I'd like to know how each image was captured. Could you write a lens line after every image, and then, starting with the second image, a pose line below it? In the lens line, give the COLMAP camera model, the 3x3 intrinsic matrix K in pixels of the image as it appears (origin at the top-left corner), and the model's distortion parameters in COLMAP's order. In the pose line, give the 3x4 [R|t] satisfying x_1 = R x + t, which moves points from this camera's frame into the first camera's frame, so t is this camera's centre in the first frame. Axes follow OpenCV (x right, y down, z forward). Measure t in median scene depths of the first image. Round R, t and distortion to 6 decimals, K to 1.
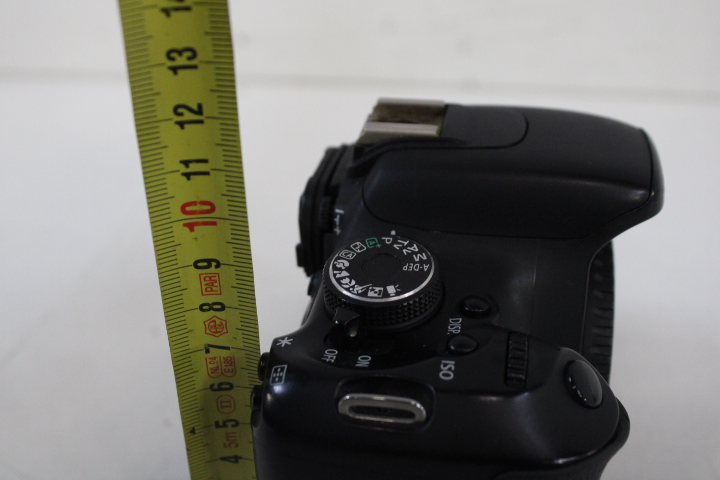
lens RADIAL K [[922.7, 0, 356.6], [0, 922.7, 241.0], [0, 0, 1]] dist [-0.122491, 0.351795]
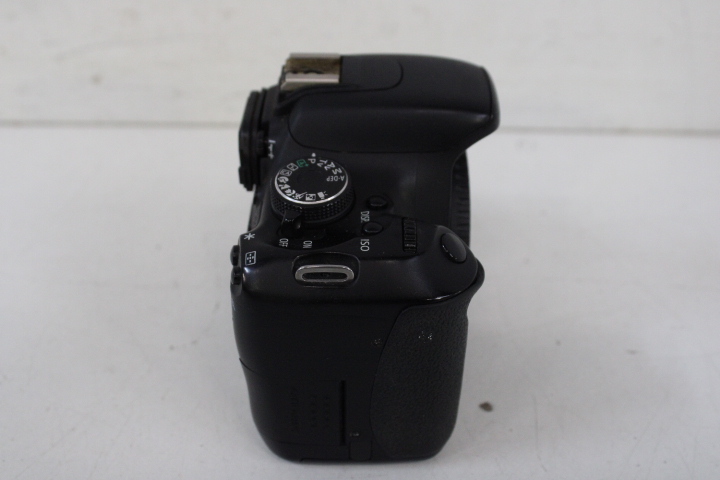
lens RADIAL K [[955.9, 0, 359.8], [0, 955.9, 239.1], [0, 0, 1]] dist [-0.042043, 0.002028]
pose [[0.984215, -0.078210, 0.158756, -0.148817], [0.062838, 0.993037, 0.099644, -0.024944], [-0.165444, -0.088095, 0.982277, -0.507882]]
